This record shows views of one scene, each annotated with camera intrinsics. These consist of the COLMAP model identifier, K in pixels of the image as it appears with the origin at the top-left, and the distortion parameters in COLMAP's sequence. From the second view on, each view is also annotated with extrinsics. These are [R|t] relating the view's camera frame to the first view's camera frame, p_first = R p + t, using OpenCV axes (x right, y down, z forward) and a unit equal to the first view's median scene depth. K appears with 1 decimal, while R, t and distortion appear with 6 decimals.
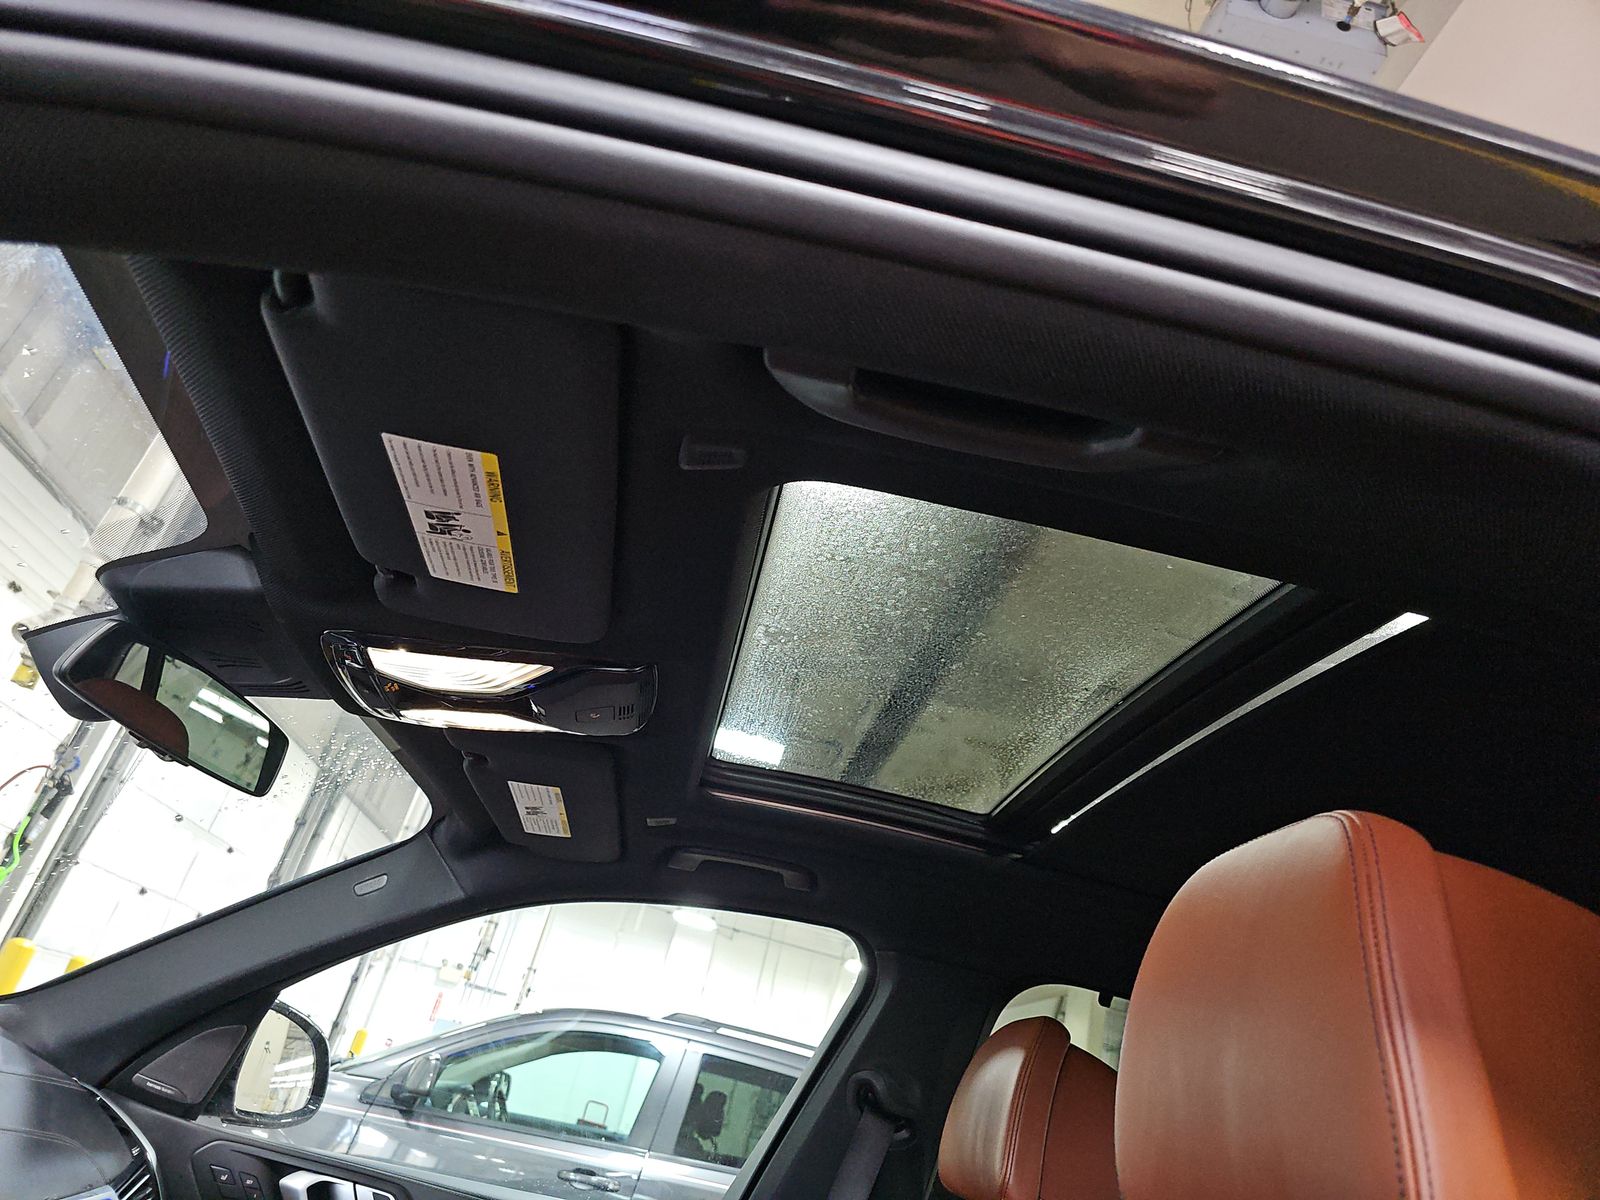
lens RADIAL K [[1056.9, 0, 795.2], [0, 1056.9, 603.8], [0, 0, 1]] dist [0.032451, -0.016968]
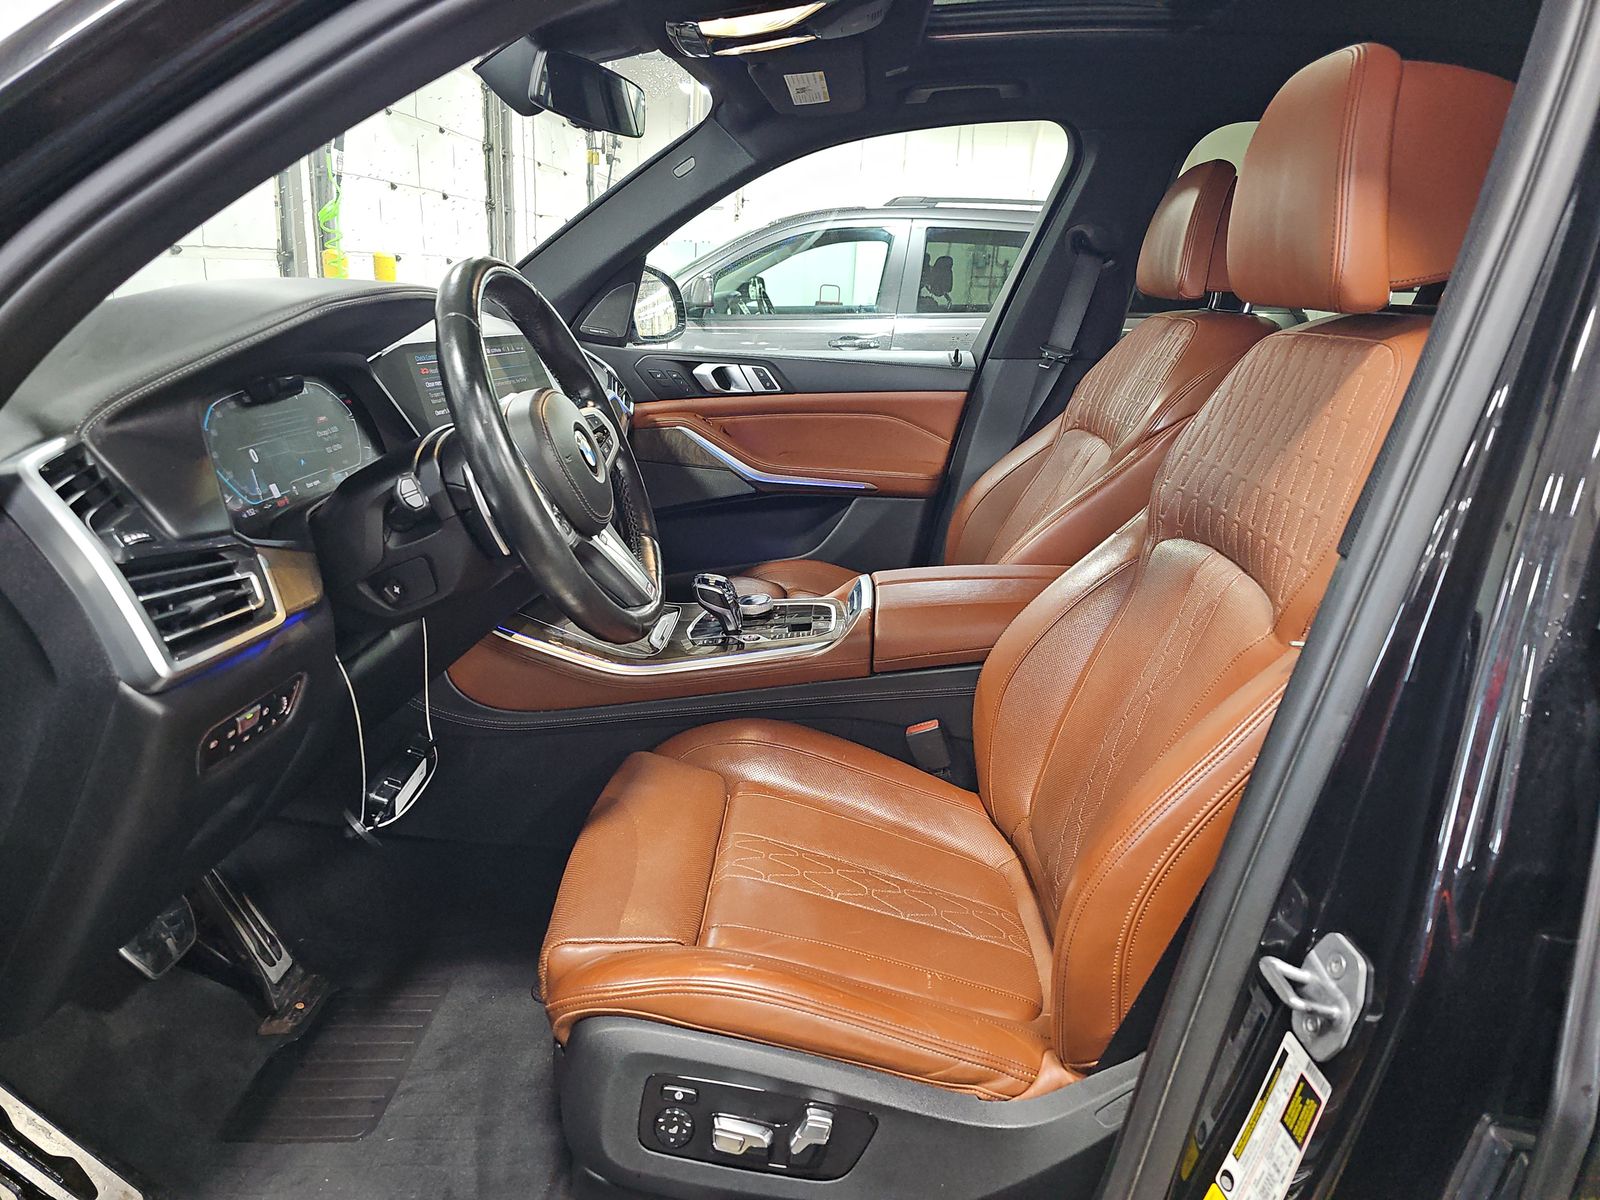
lens RADIAL K [[1056.9, 0, 804.9], [0, 1056.9, 608.3], [0, 0, 1]] dist [0.032451, -0.016968]
pose [[0.966439, -0.124600, -0.224659, -0.023461], [0.244244, 0.716725, 0.653184, -0.156356], [0.079632, -0.686134, 0.723103, -0.293143]]
